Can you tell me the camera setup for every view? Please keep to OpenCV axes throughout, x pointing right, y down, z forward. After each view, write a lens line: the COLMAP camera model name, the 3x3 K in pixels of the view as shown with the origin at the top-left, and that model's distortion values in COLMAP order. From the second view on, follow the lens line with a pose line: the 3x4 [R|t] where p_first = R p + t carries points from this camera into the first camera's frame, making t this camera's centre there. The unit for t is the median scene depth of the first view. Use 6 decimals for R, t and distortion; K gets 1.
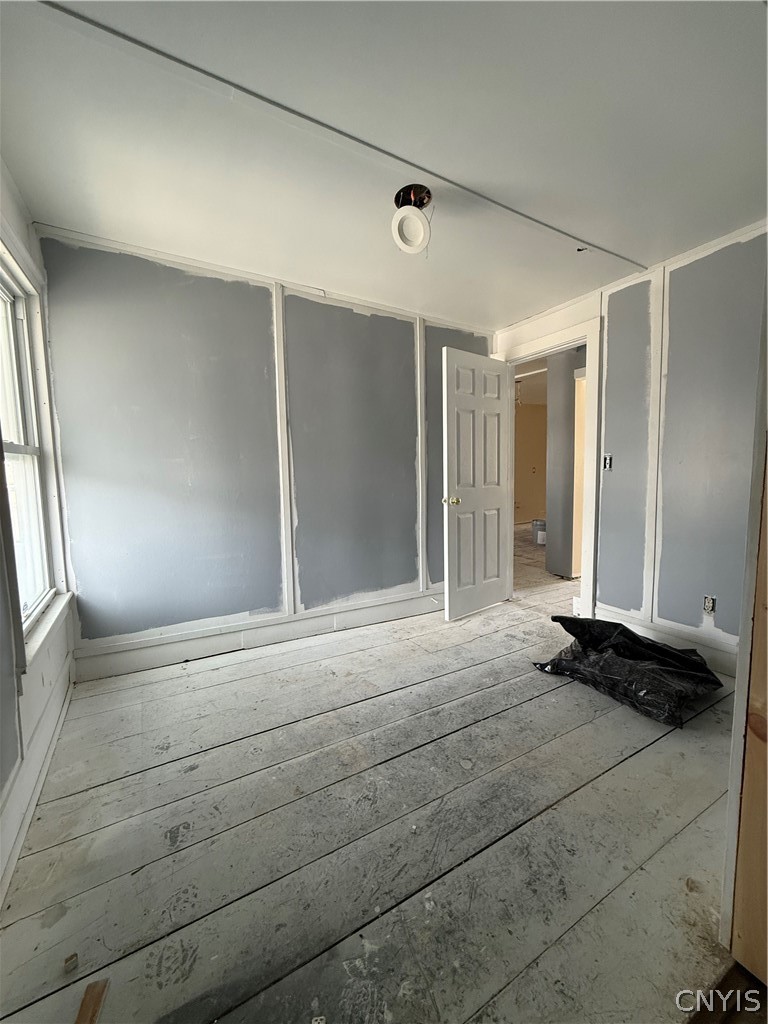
lens RADIAL K [[410.7, 0, 386.5], [0, 410.7, 508.6], [0, 0, 1]] dist [0.003433, -0.000068]
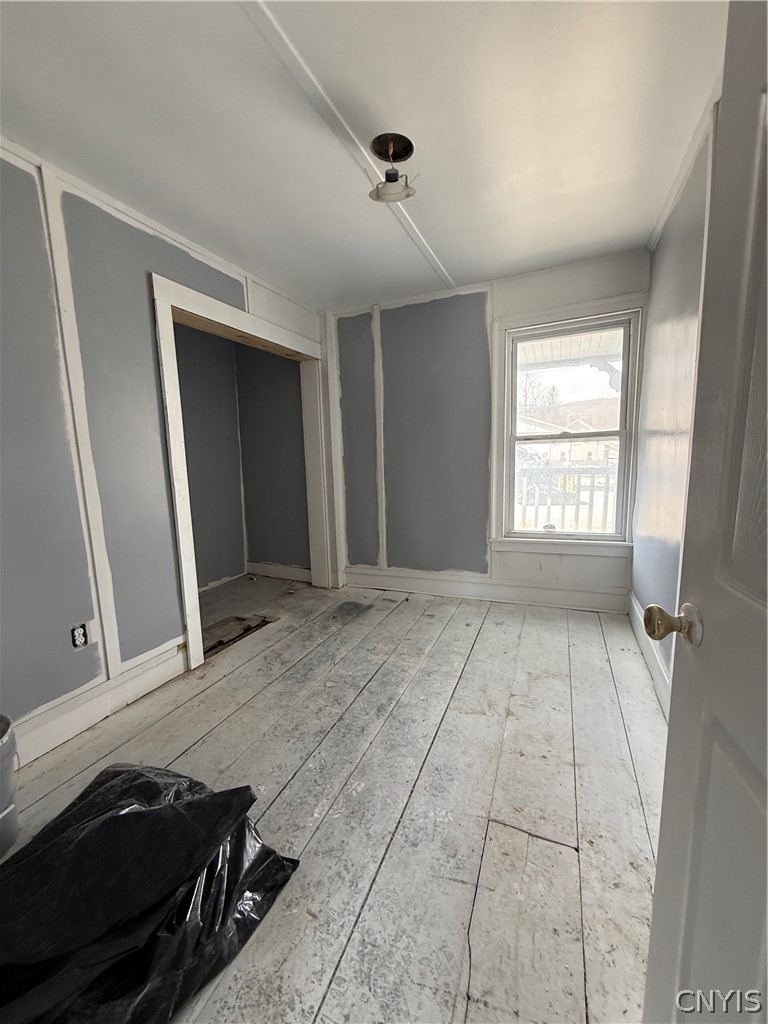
lens RADIAL K [[410.7, 0, 381.9], [0, 410.7, 513.1], [0, 0, 1]] dist [0.003433, -0.000068]
pose [[-0.809971, 0.125396, -0.572908, 0.790306], [-0.014229, 0.972385, 0.232948, -0.240225], [0.586298, 0.196833, -0.785819, 2.136812]]
